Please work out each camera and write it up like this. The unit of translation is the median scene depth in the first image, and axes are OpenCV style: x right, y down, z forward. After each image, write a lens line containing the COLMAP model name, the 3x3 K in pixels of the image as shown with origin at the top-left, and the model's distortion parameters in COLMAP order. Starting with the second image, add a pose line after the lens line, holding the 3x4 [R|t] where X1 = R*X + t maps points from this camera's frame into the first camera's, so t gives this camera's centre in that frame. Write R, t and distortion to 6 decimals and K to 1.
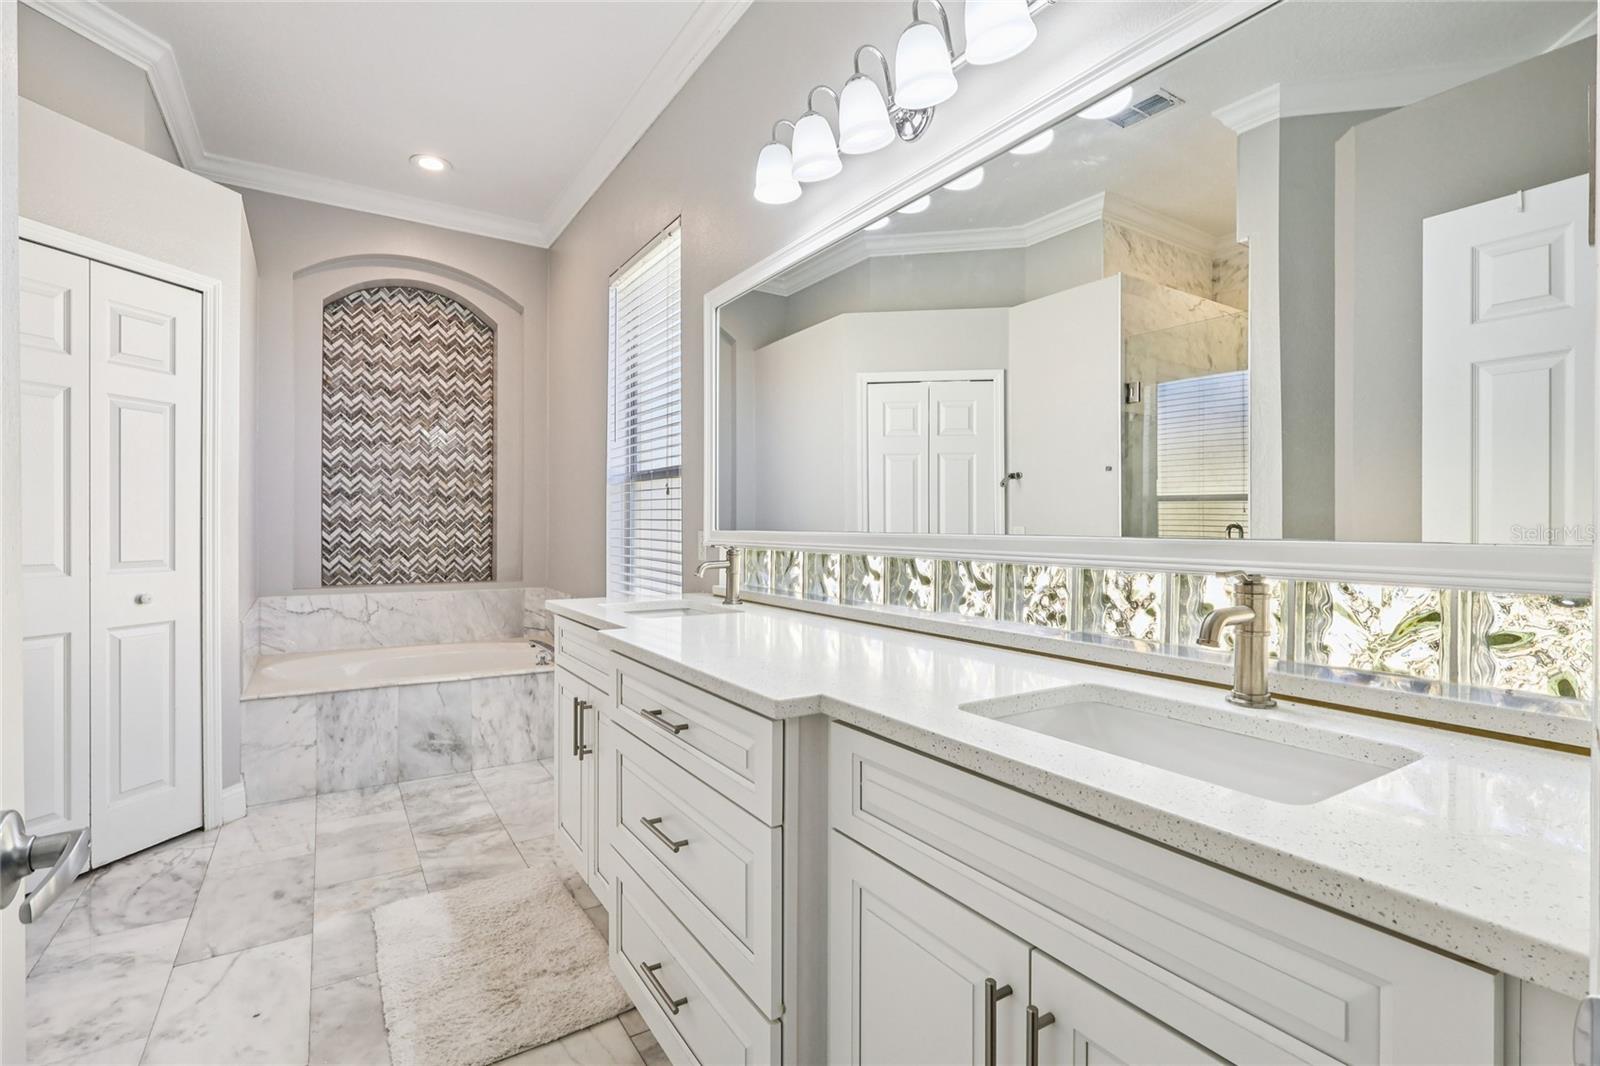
lens RADIAL K [[745.2, 0, 792.1], [0, 745.2, 535.6], [0, 0, 1]] dist [0.000201, -0.000150]
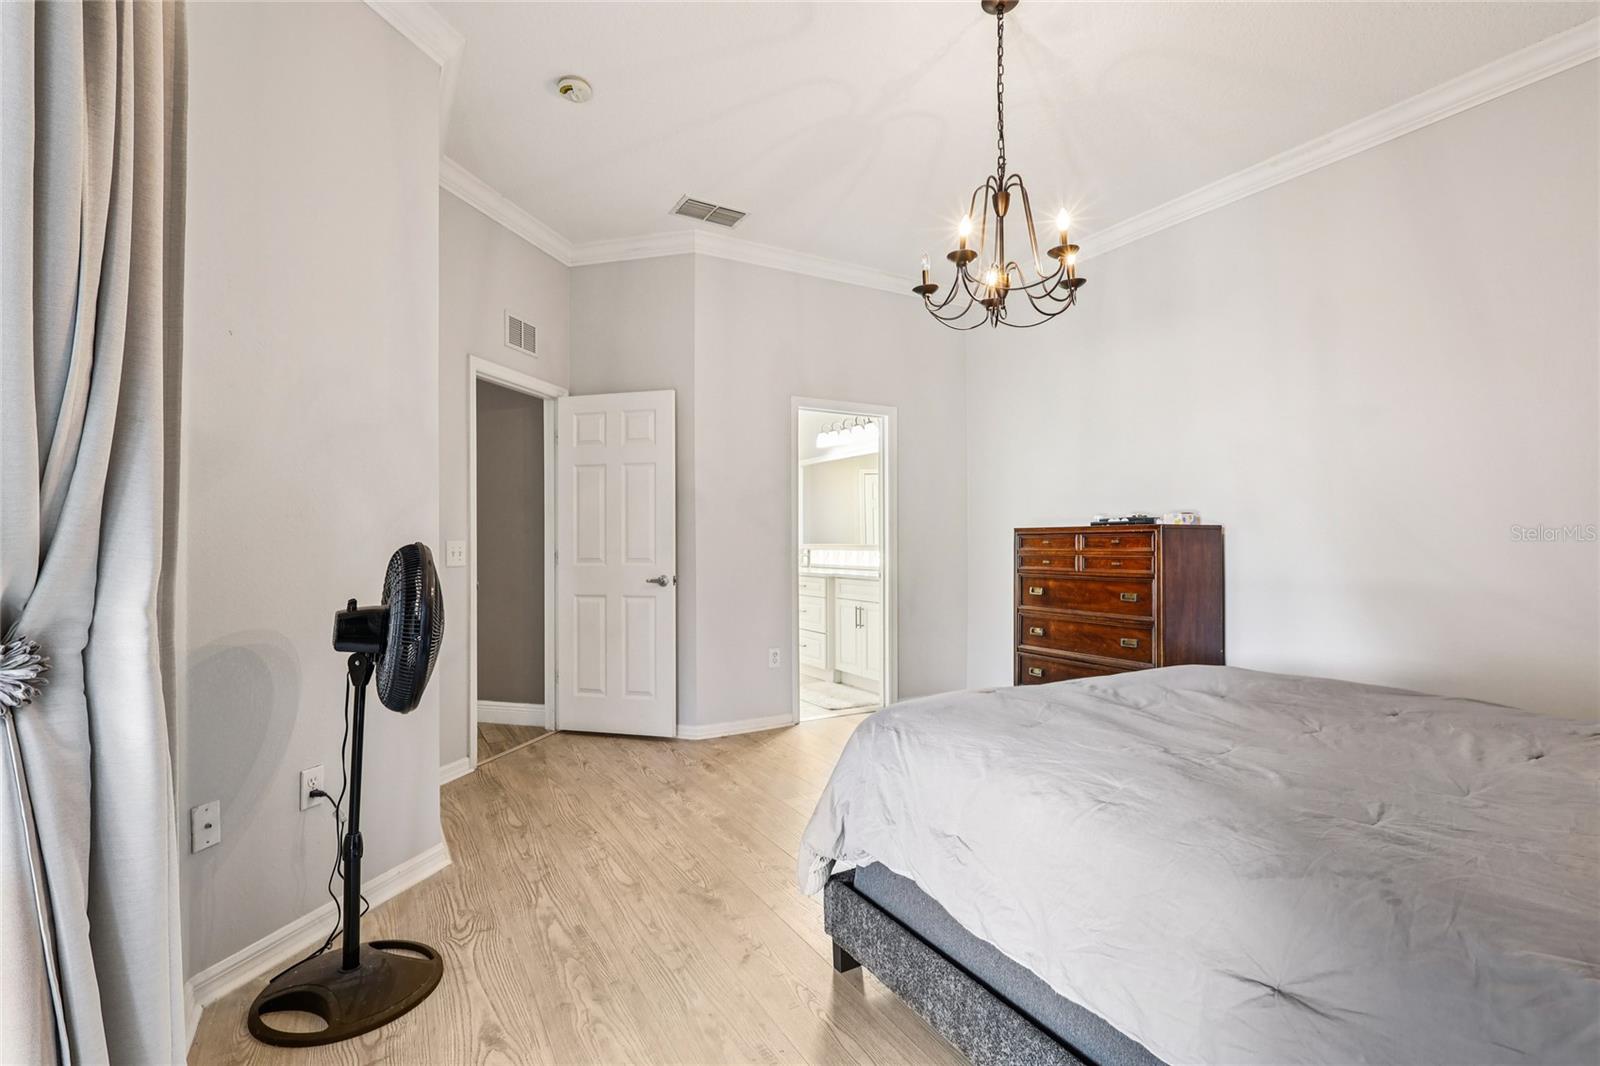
lens RADIAL K [[745.2, 0, 792.1], [0, 745.2, 535.6], [0, 0, 1]] dist [0.000201, -0.000150]
pose [[0.998398, -0.009558, -0.055761, 0.021296], [0.008680, 0.999835, -0.015961, 0.009217], [0.055904, 0.015452, 0.998317, -2.148332]]
